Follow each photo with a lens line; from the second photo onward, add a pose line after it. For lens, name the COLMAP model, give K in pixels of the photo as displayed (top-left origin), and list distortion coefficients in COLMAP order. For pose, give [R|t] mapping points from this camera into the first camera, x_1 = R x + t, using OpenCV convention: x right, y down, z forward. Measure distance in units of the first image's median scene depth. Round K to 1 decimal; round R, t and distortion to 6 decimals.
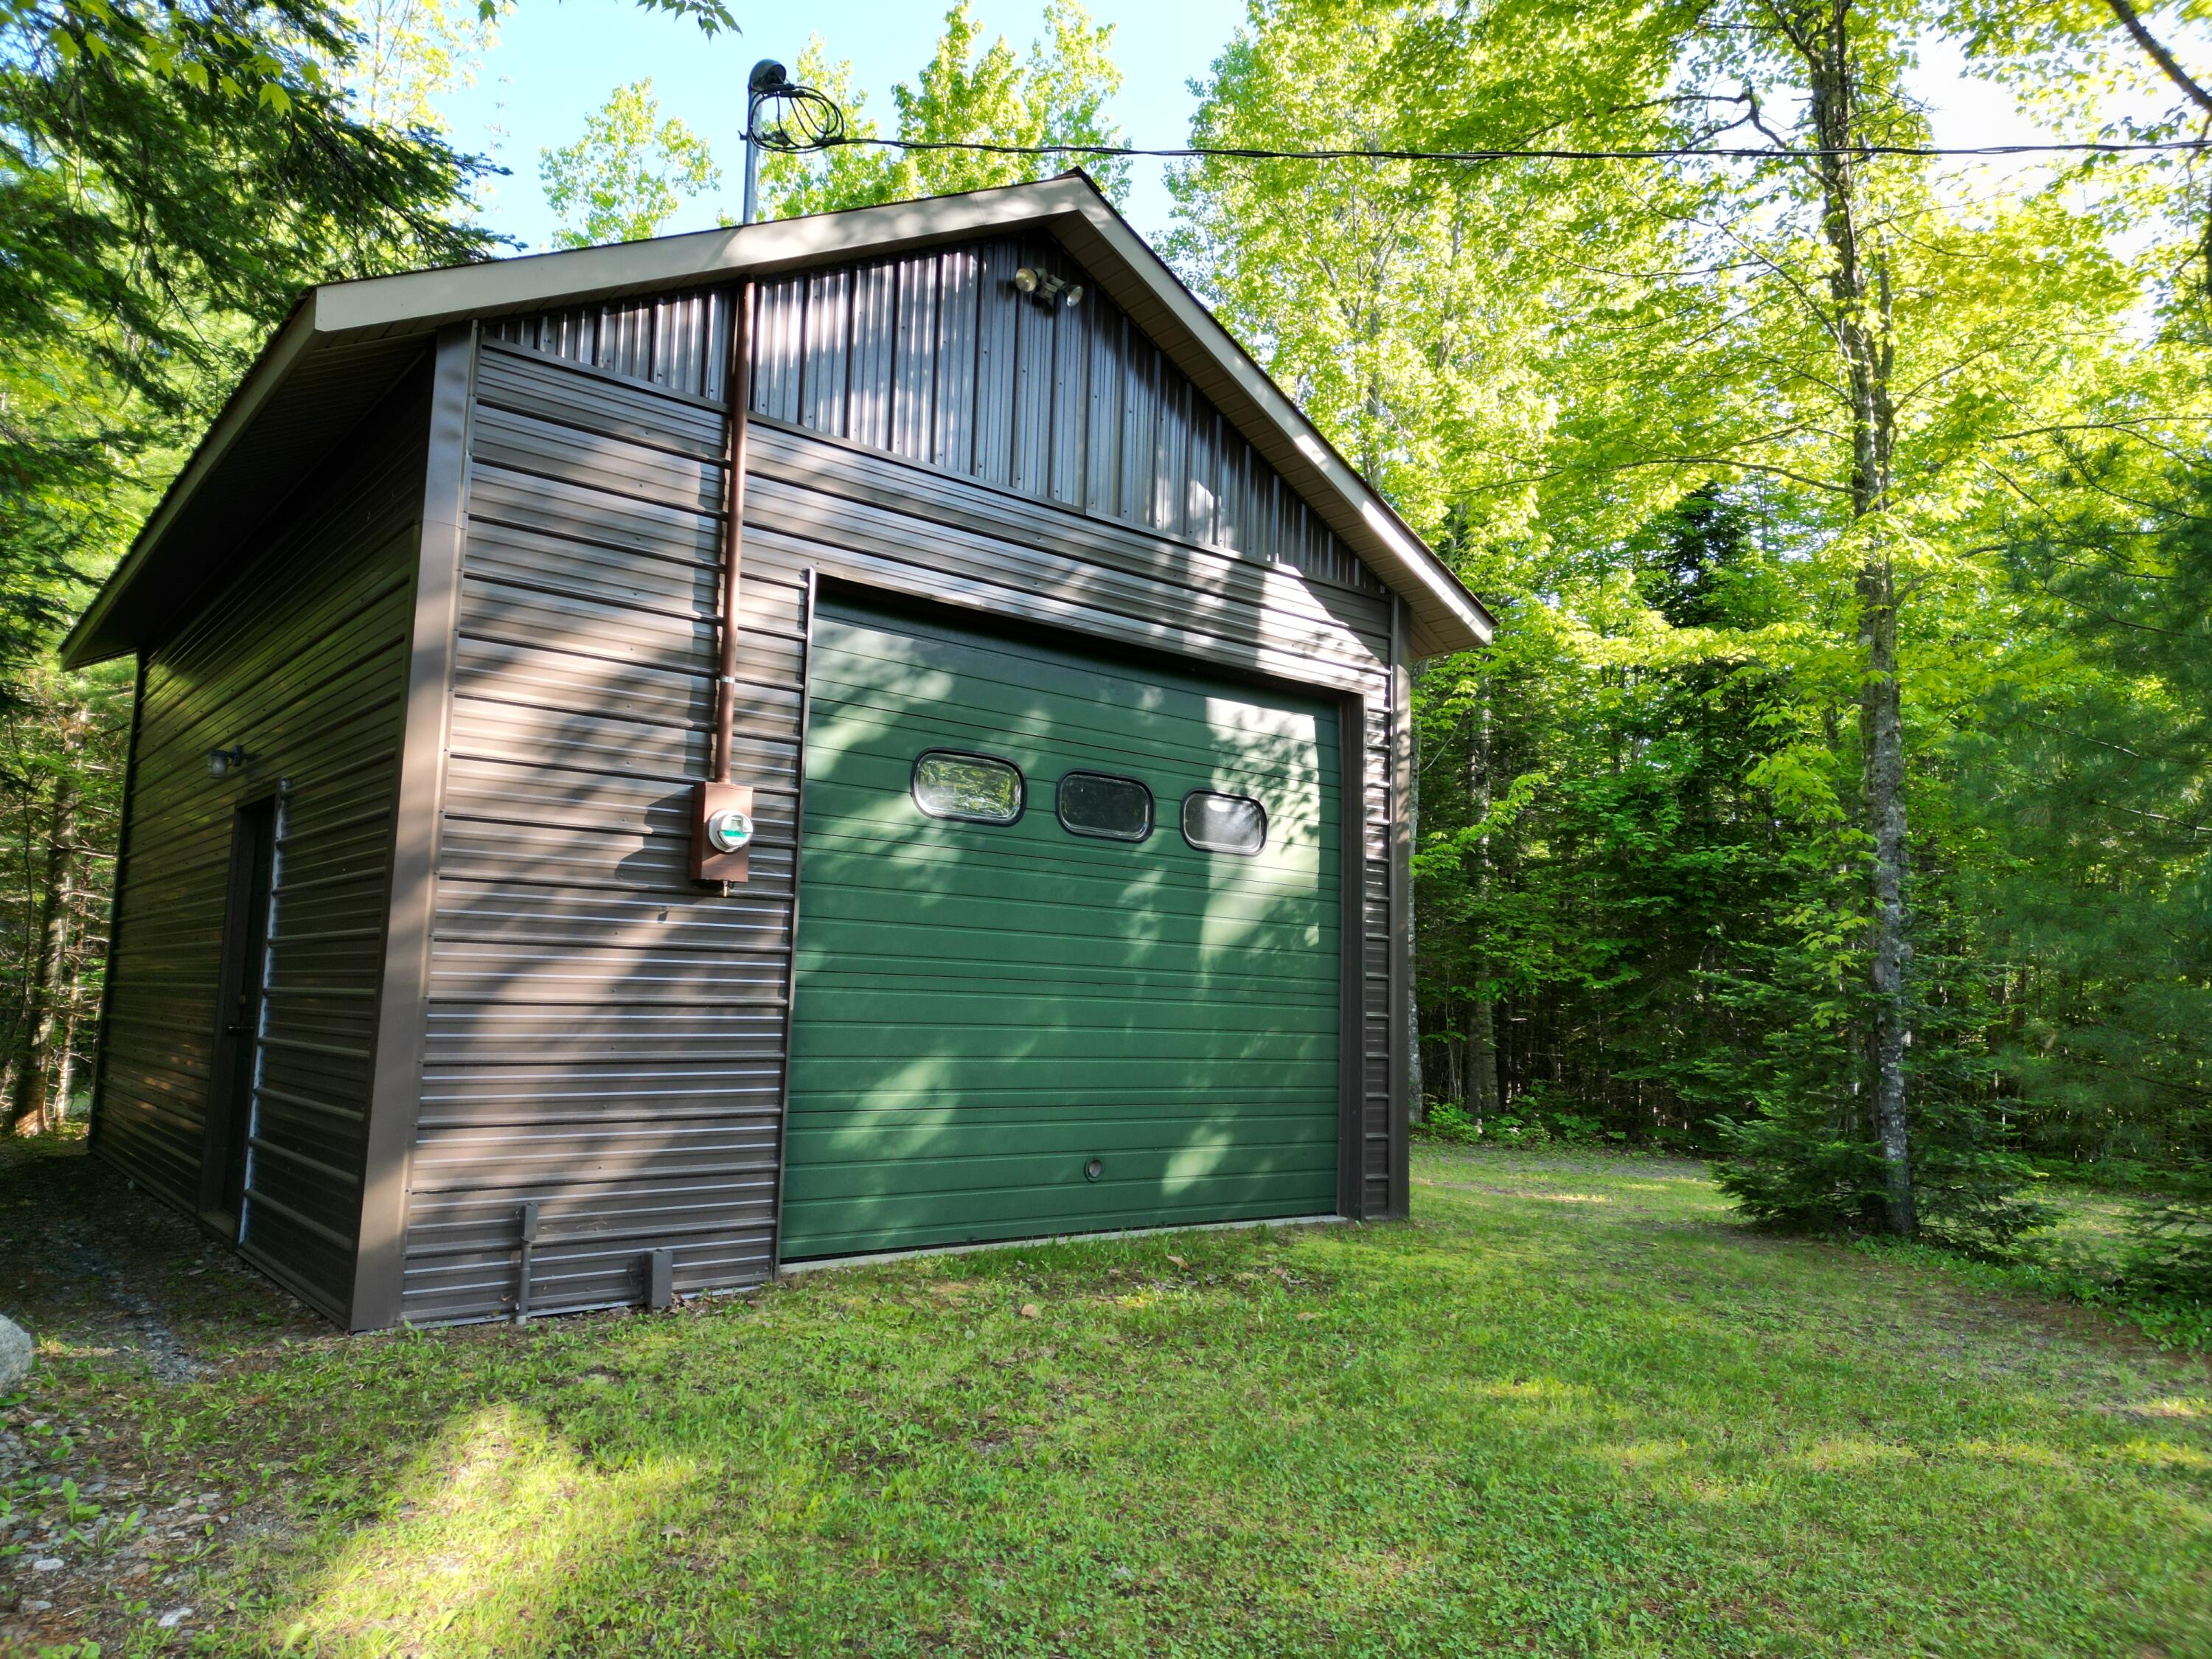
lens RADIAL K [[1511.5, 0, 1106.0], [0, 1511.5, 829.5], [0, 0, 1]] dist [0.098492, -0.079458]
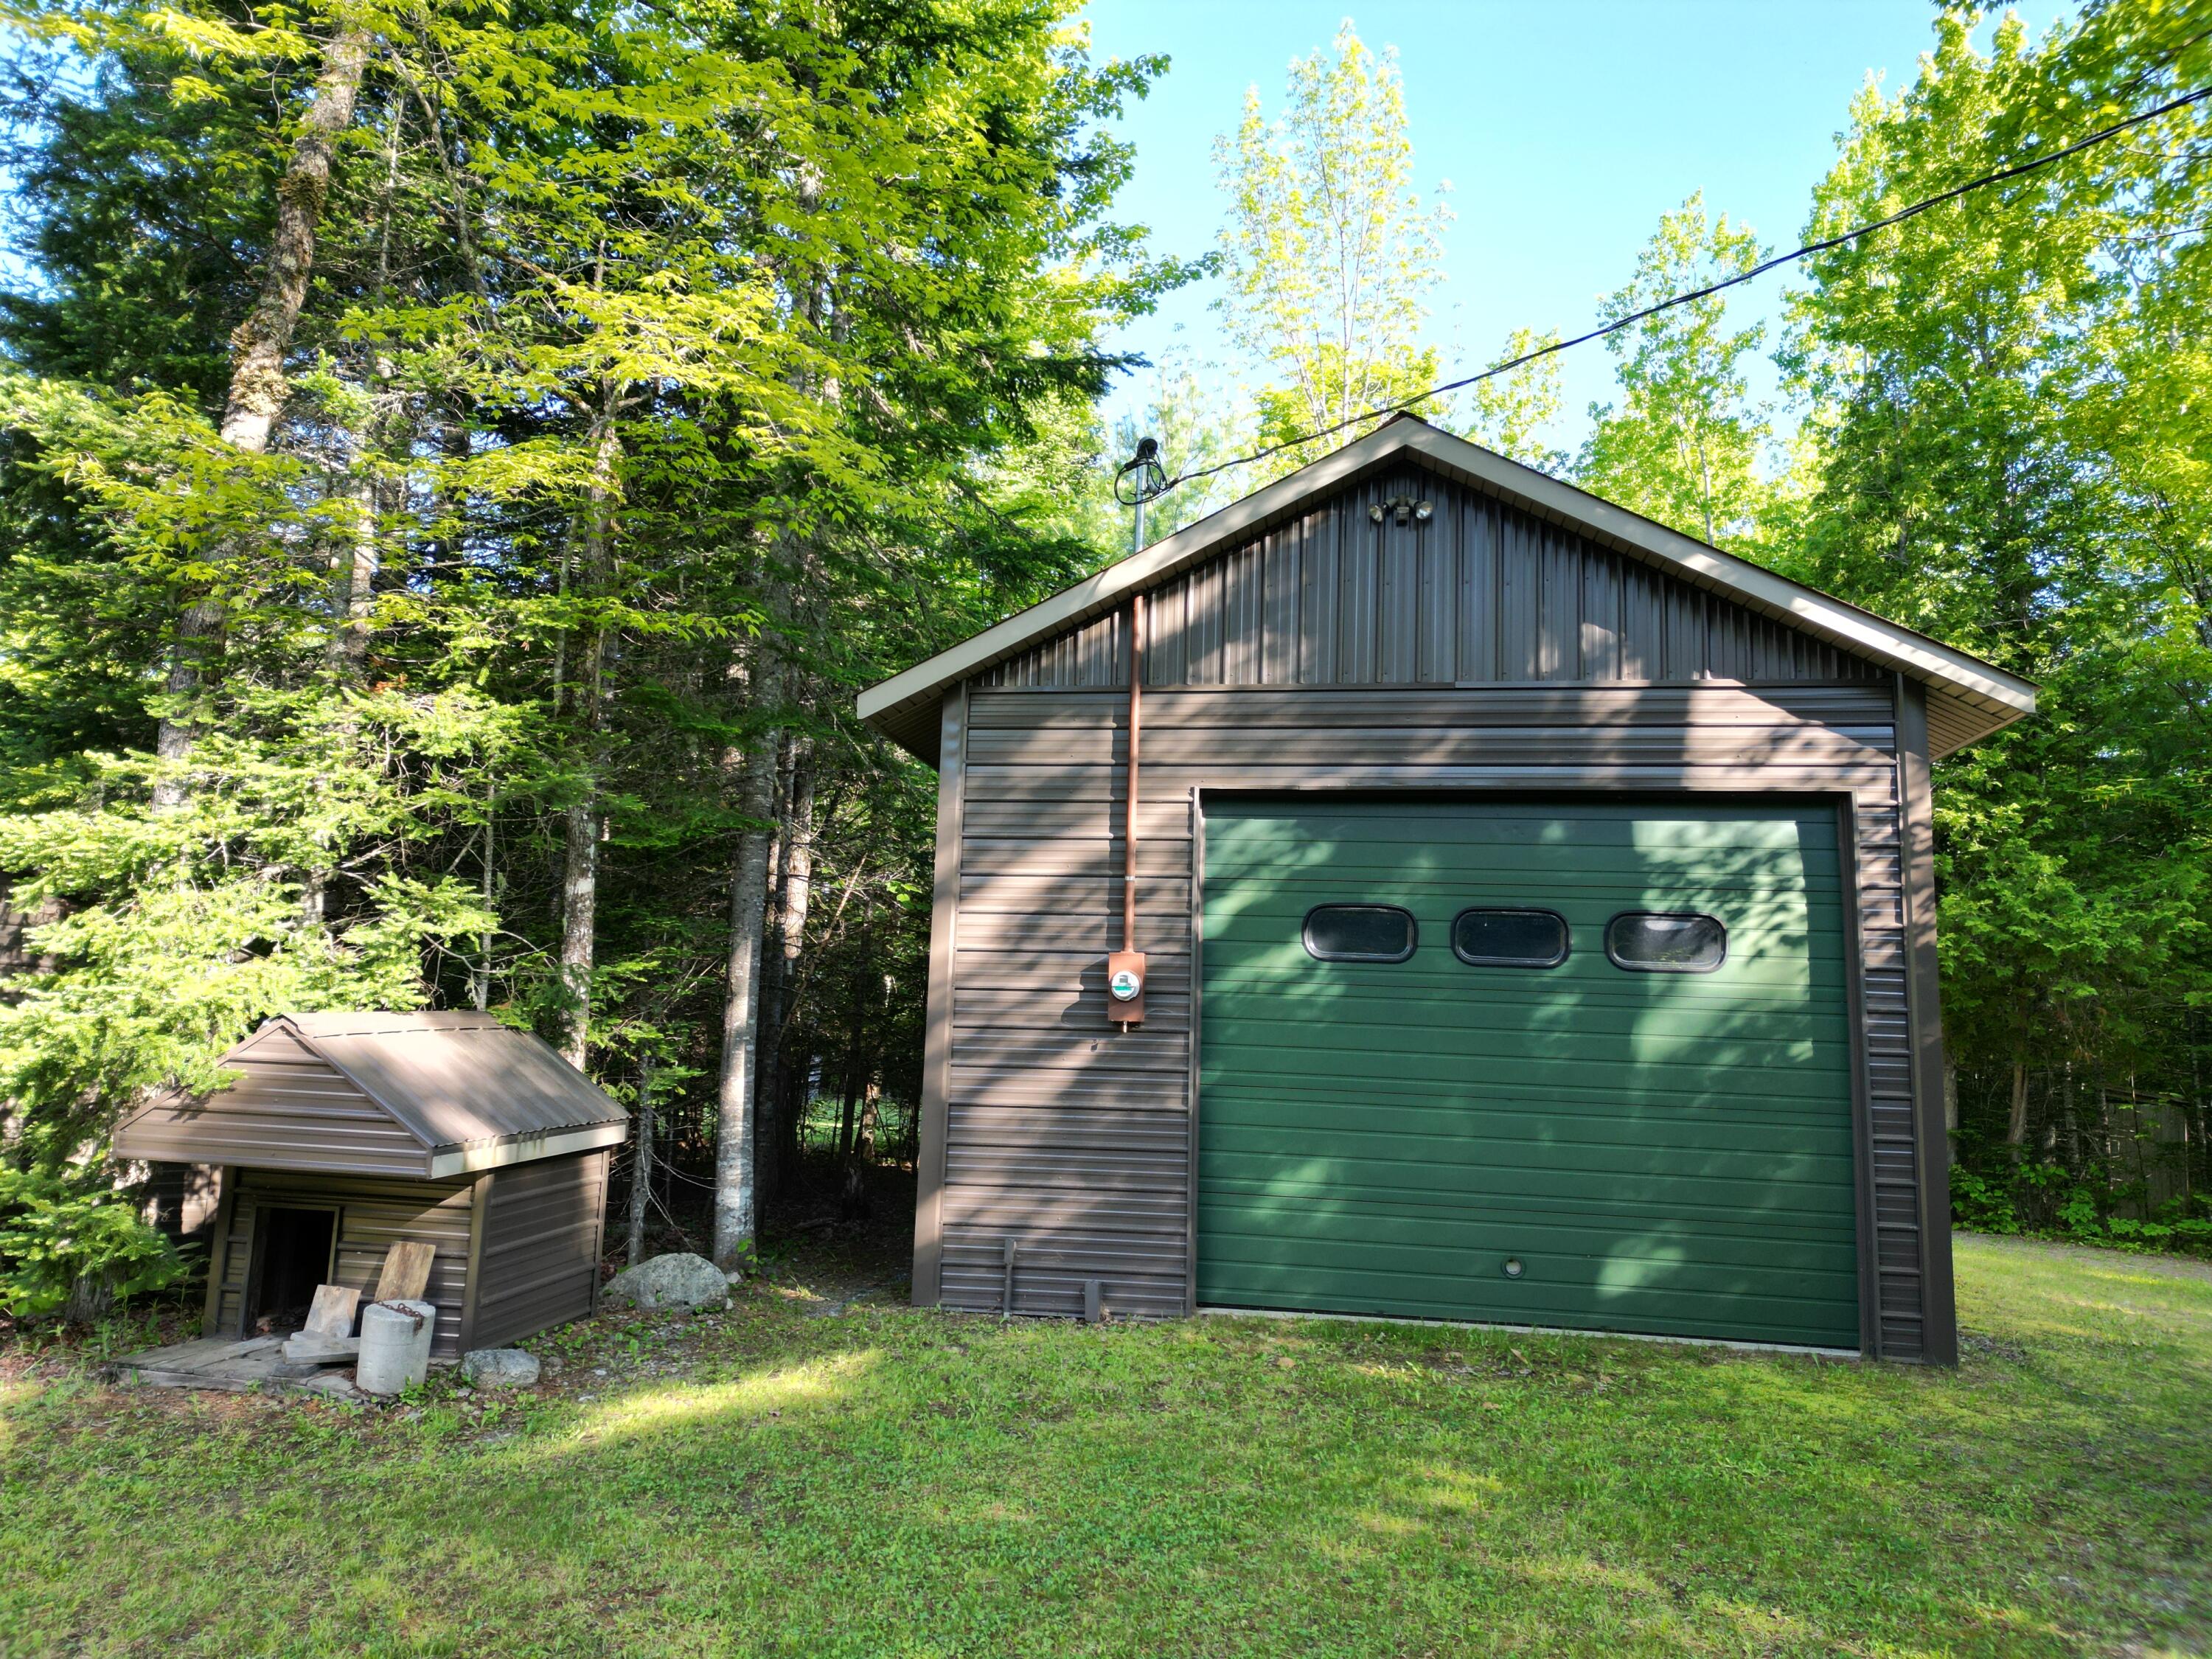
lens RADIAL K [[1536.3, 0, 1108.8], [0, 1536.3, 802.9], [0, 0, 1]] dist [-0.000419, -0.004189]
pose [[0.663973, -0.112723, -0.739211, 0.630362], [0.069468, 0.993596, -0.089117, -0.032038], [0.744523, 0.007820, 0.667551, 0.026491]]
